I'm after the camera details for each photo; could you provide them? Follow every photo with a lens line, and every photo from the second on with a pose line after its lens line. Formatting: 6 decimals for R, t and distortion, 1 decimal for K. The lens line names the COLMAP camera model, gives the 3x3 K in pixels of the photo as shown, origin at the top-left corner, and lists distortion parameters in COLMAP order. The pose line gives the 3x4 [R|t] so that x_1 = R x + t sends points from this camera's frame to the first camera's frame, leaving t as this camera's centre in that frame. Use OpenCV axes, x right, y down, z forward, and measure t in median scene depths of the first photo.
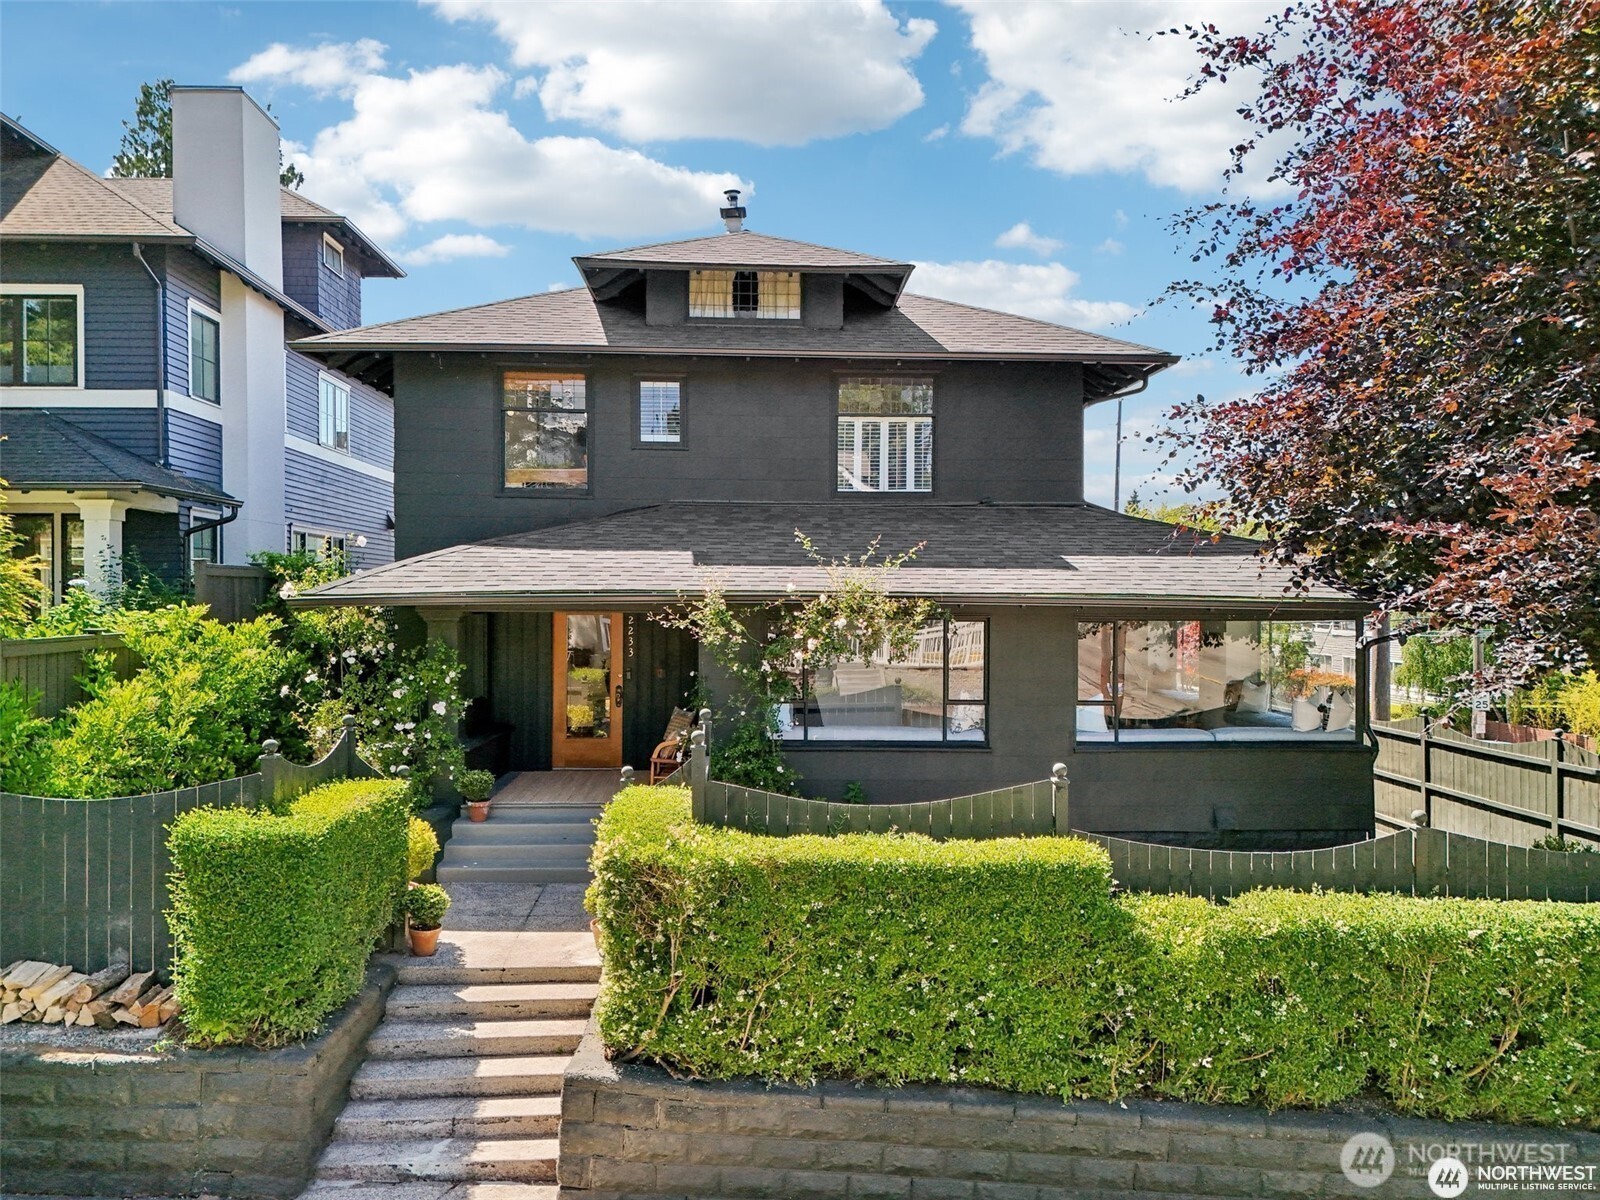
lens RADIAL K [[1190.4, 0, 800.0], [0, 1190.4, 600.0], [0, 0, 1]] dist [0.070951, -0.077528]
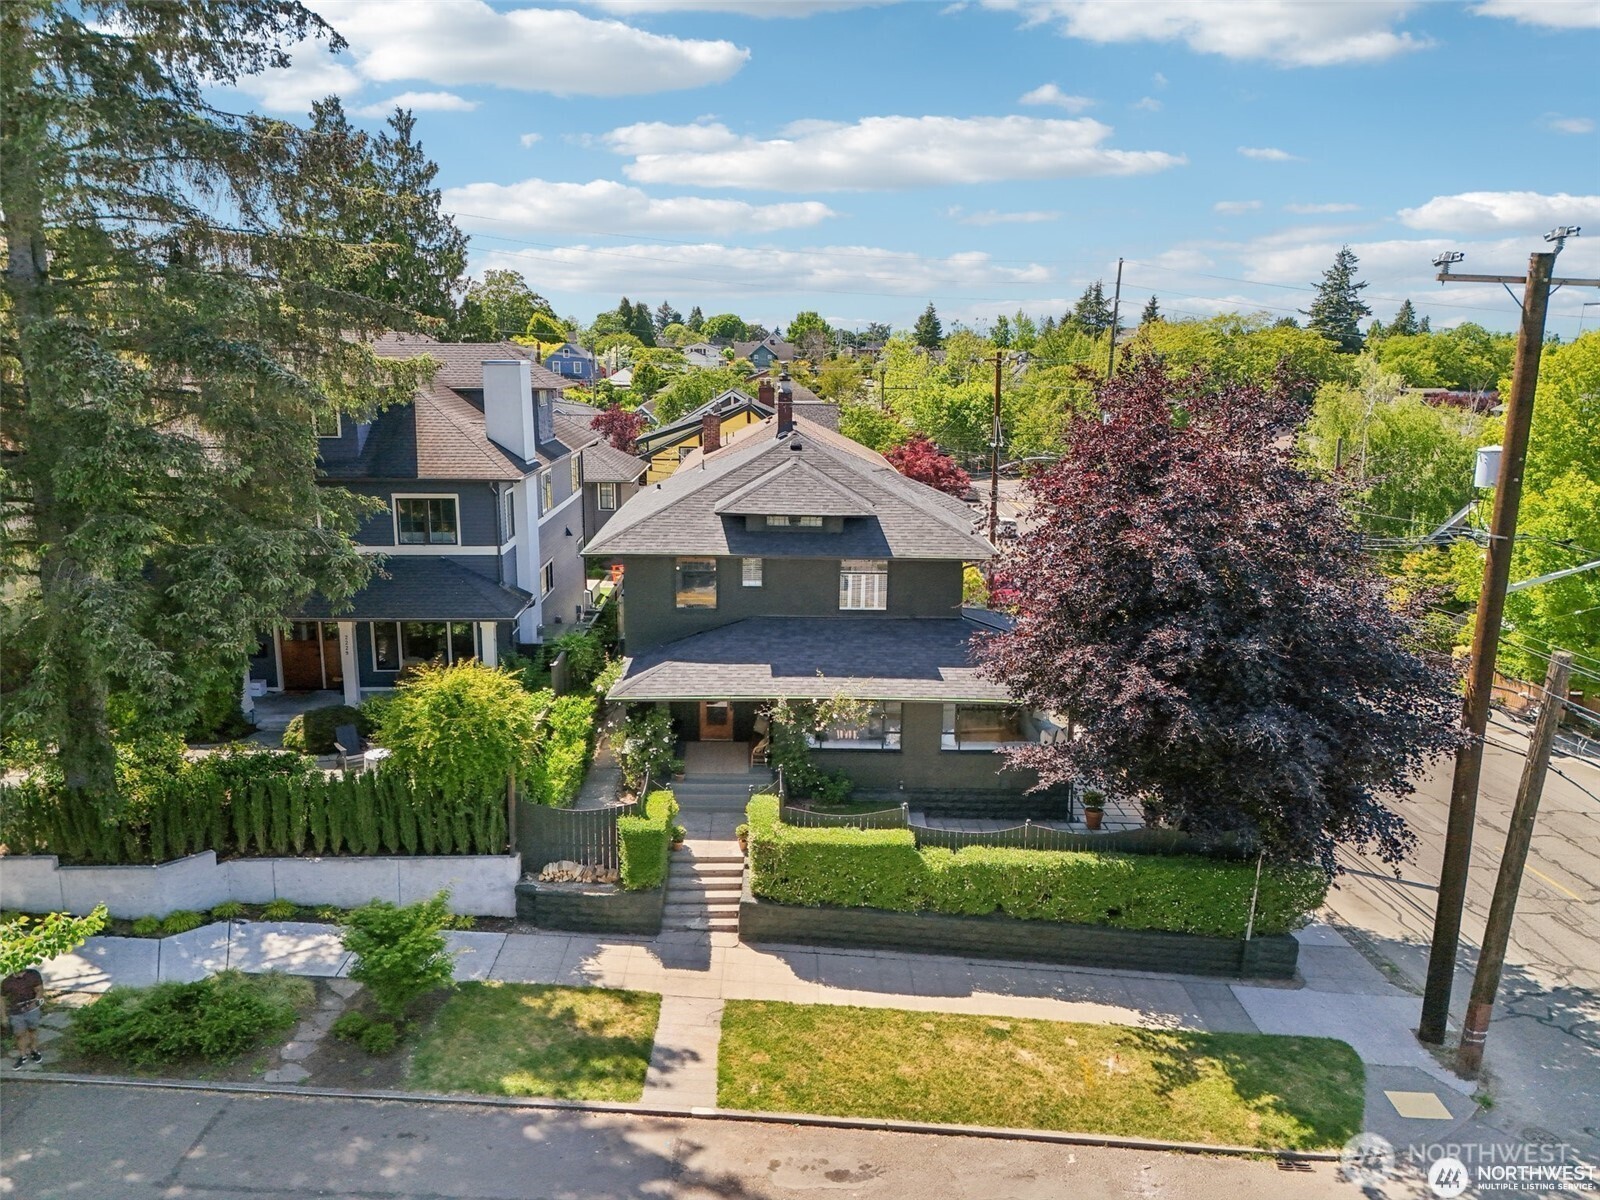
lens RADIAL K [[1190.4, 0, 800.0], [0, 1190.4, 600.0], [0, 0, 1]] dist [0.070951, -0.077528]
pose [[0.999594, 0.017841, -0.022198, 0.016247], [-0.012904, 0.978588, 0.205425, -0.943428], [0.025388, -0.205055, 0.978421, -1.752809]]
